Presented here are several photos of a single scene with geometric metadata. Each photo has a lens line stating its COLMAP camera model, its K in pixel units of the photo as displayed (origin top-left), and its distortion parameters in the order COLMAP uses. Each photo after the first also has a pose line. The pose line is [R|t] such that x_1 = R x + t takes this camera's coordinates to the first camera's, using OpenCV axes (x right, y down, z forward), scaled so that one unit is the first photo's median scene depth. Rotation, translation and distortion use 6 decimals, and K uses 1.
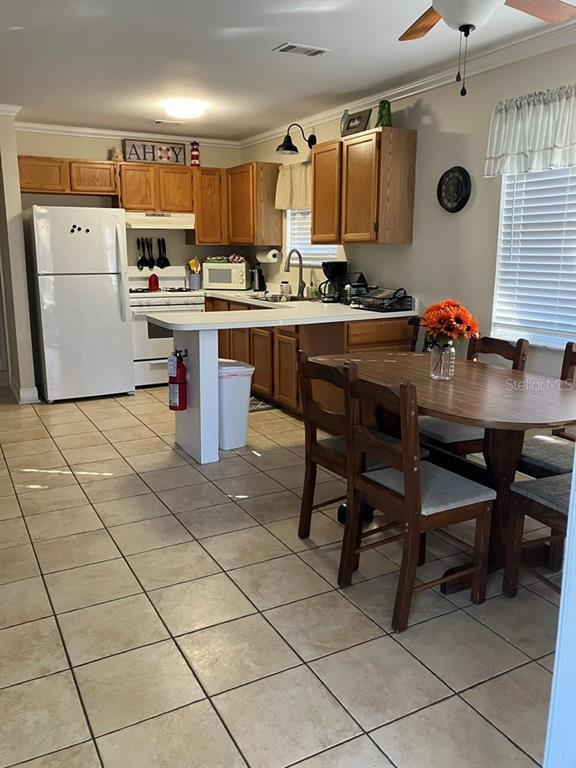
lens RADIAL K [[631.7, 0, 285.2], [0, 631.7, 381.3], [0, 0, 1]] dist [0.023848, -0.006671]
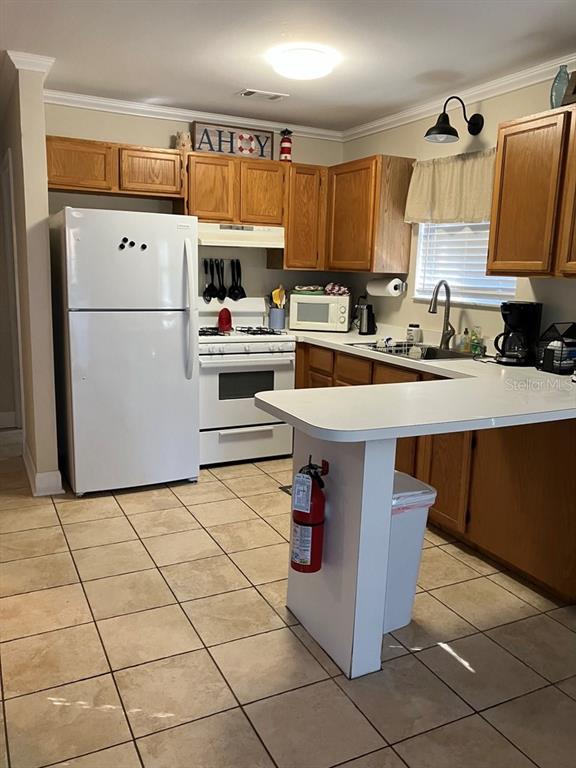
lens RADIAL K [[619.4, 0, 288.0], [0, 619.4, 384.0], [0, 0, 1]] dist [0.048913, -0.067774]
pose [[0.999253, 0.029358, -0.025116, -0.127214], [-0.029929, 0.999295, -0.022667, -0.075113], [0.024433, 0.023401, 0.999428, 0.319519]]
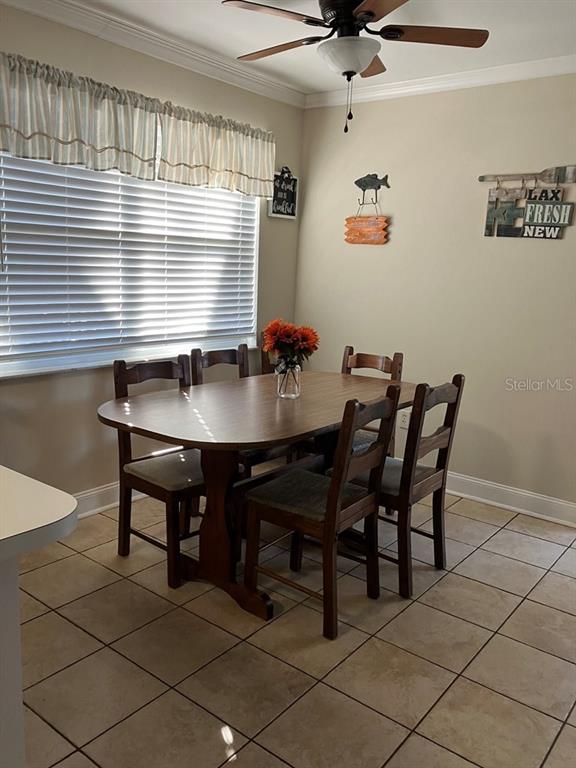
lens RADIAL K [[631.7, 0, 285.2], [0, 631.7, 381.3], [0, 0, 1]] dist [0.023848, -0.006671]
pose [[-0.395250, -0.190128, 0.898682, -0.306291], [0.149426, 0.952005, 0.267129, -0.140317], [-0.906338, 0.239869, -0.347870, 0.640489]]
